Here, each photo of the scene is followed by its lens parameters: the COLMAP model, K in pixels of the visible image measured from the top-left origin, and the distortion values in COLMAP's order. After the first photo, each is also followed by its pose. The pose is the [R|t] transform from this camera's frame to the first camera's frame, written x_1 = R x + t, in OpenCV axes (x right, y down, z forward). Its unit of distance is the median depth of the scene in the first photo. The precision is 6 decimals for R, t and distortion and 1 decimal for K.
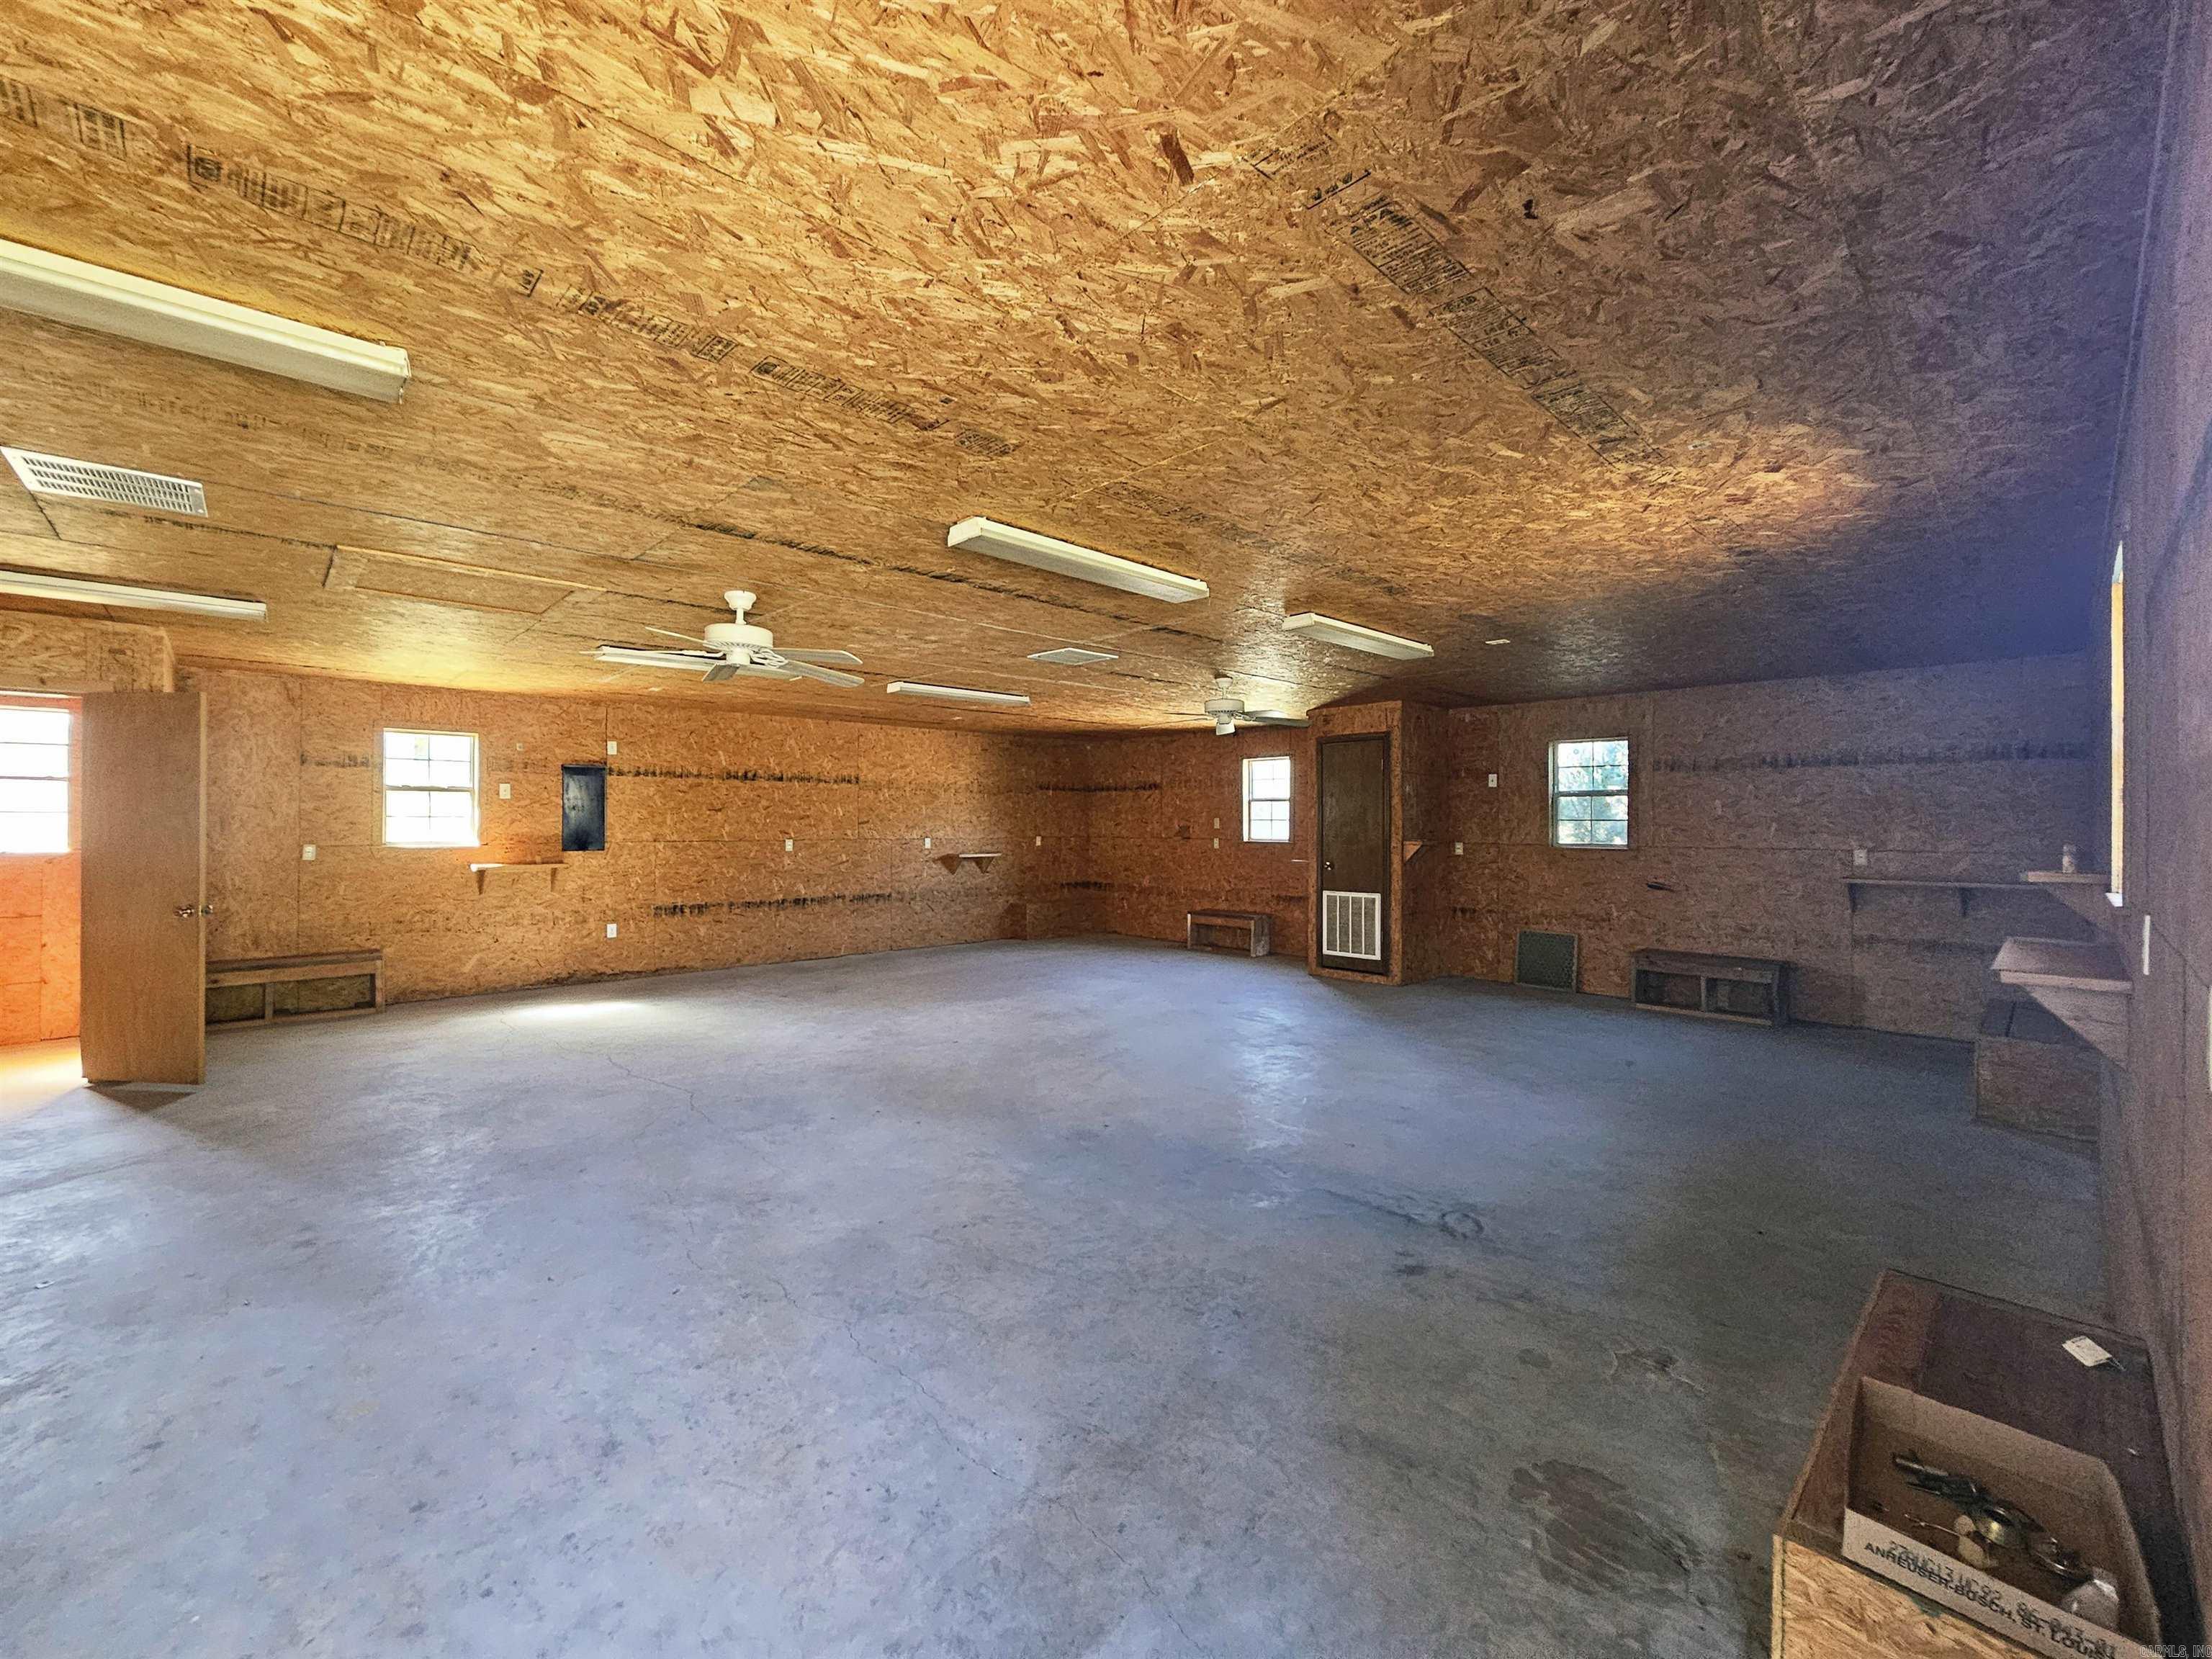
lens RADIAL K [[908.0, 0, 1099.4], [0, 908.0, 821.3], [0, 0, 1]] dist [-0.002723, 0.001071]
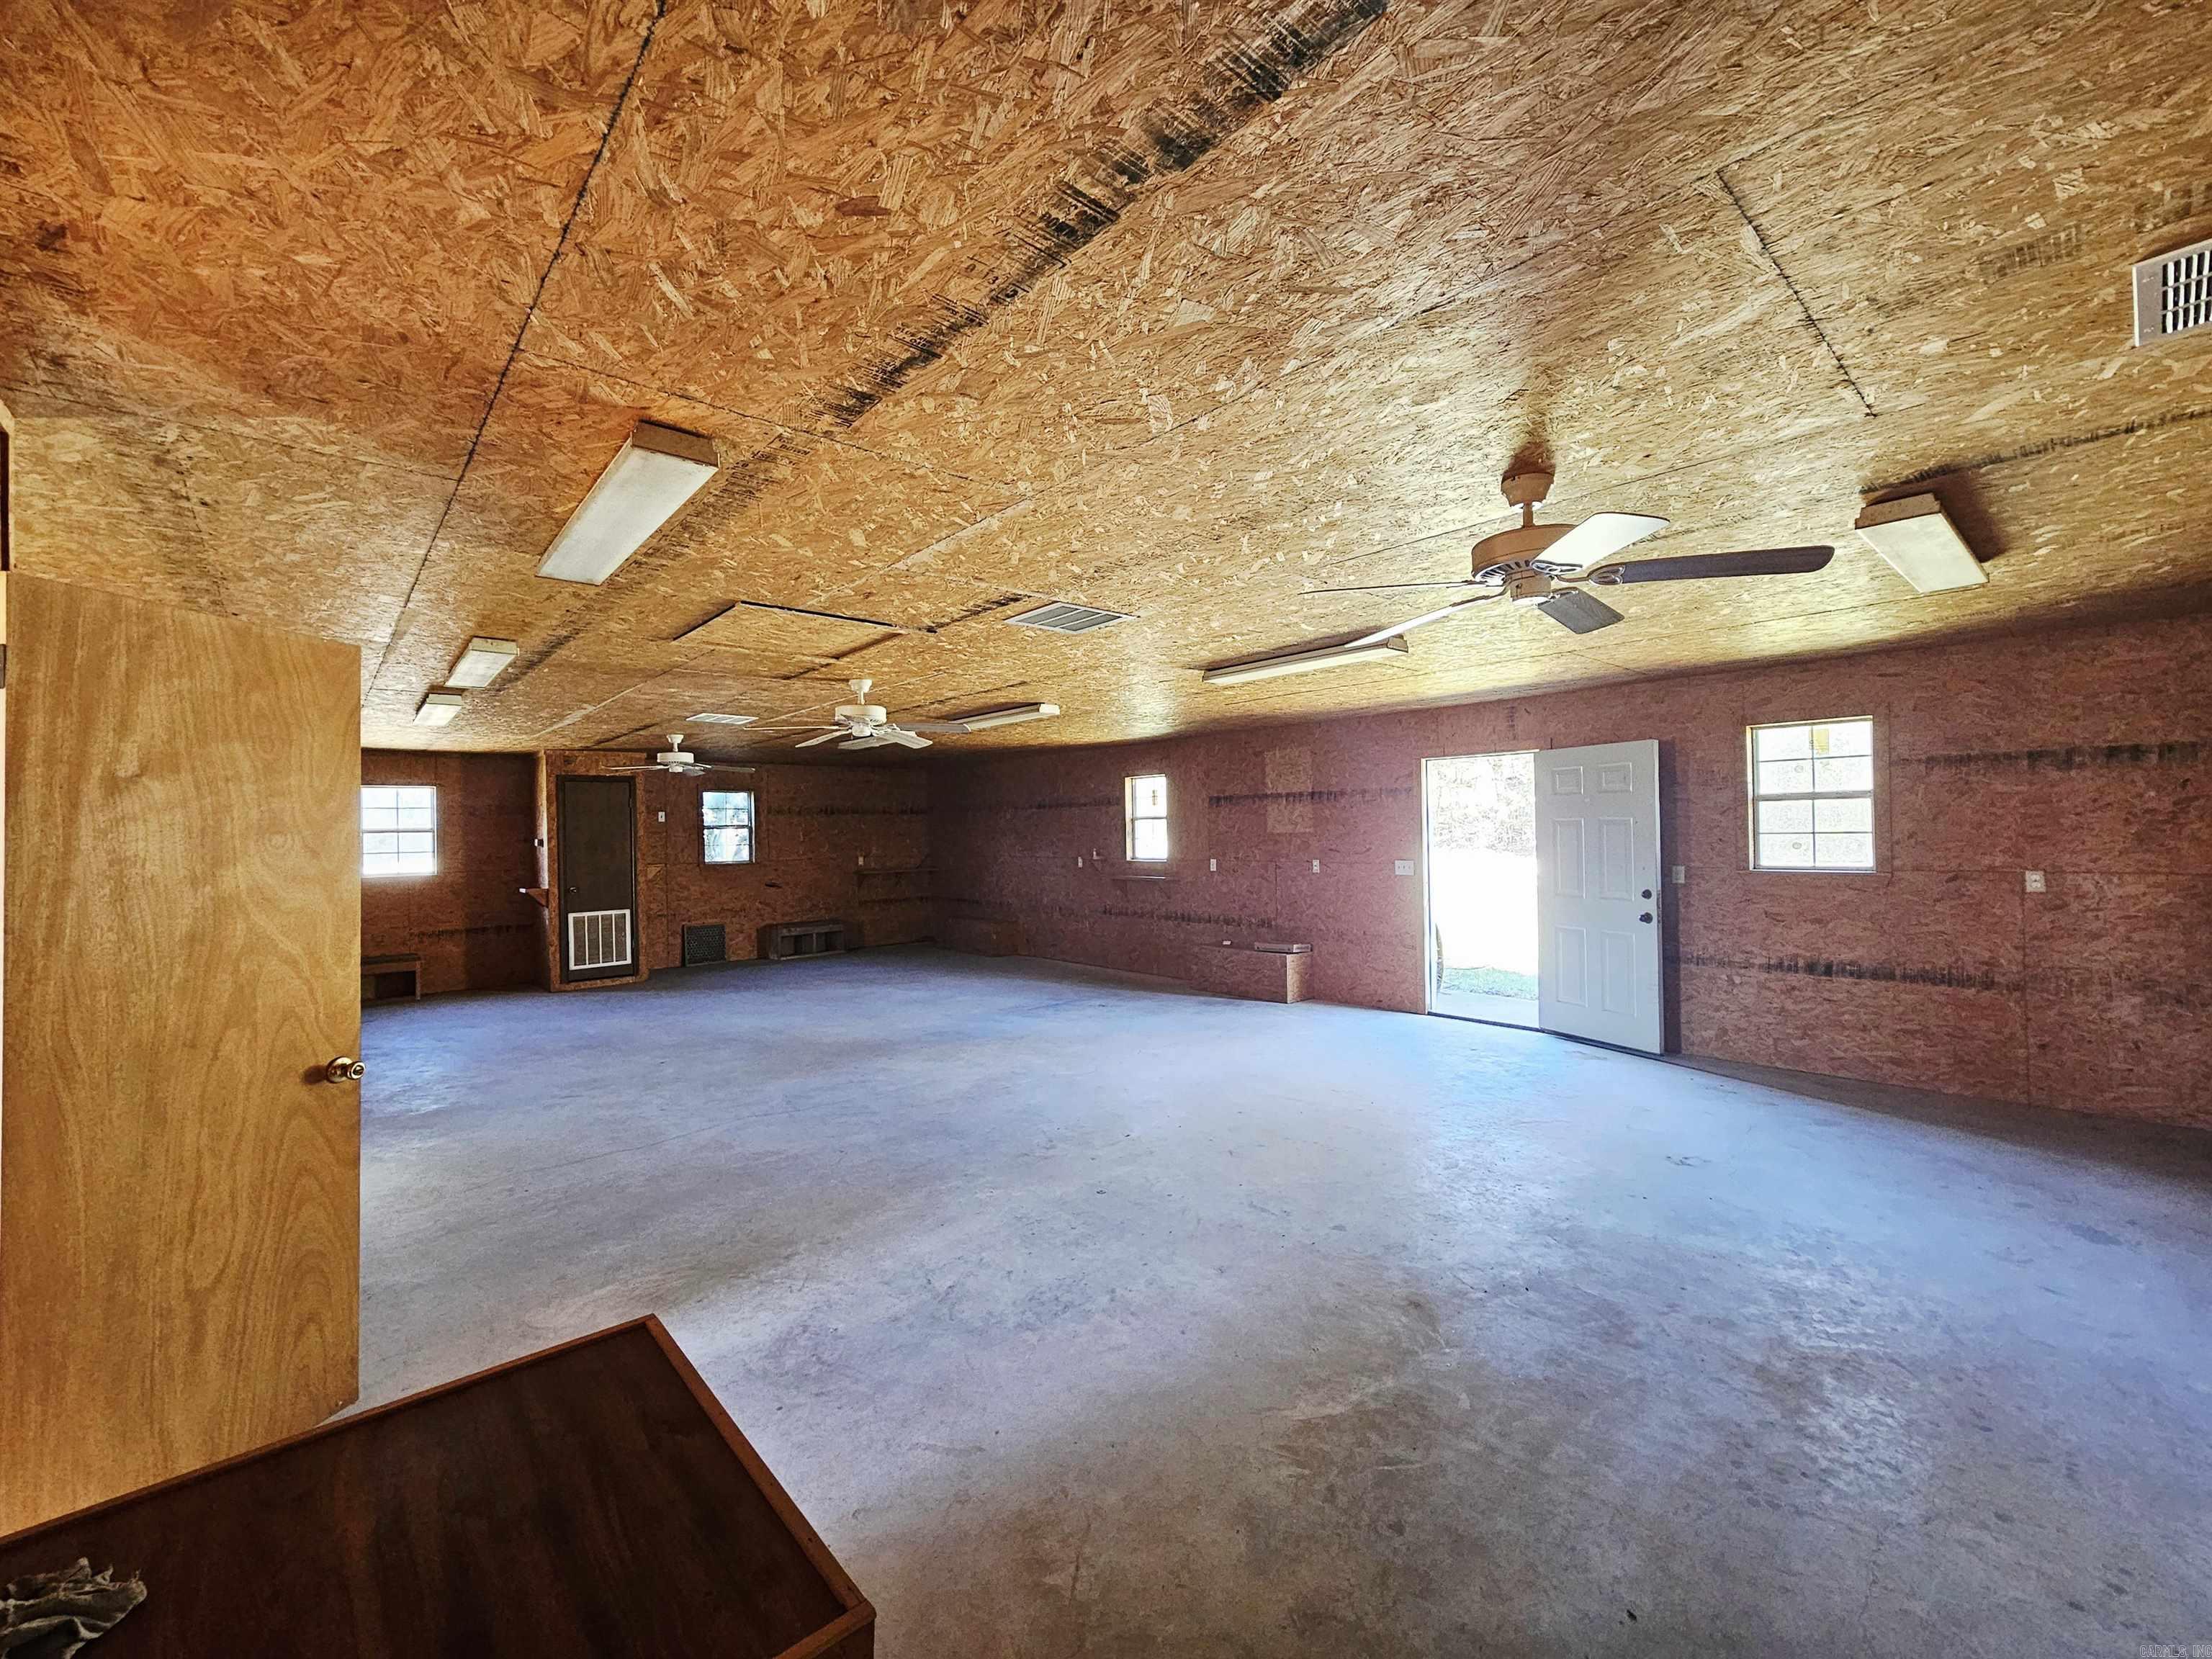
lens RADIAL K [[908.0, 0, 1093.4], [0, 908.0, 835.7], [0, 0, 1]] dist [-0.002723, 0.001071]
pose [[0.043952, -0.008406, 0.998998, -1.333215], [0.017095, 0.999825, 0.007661, -0.026035], [-0.998887, 0.016741, 0.044088, 0.490923]]
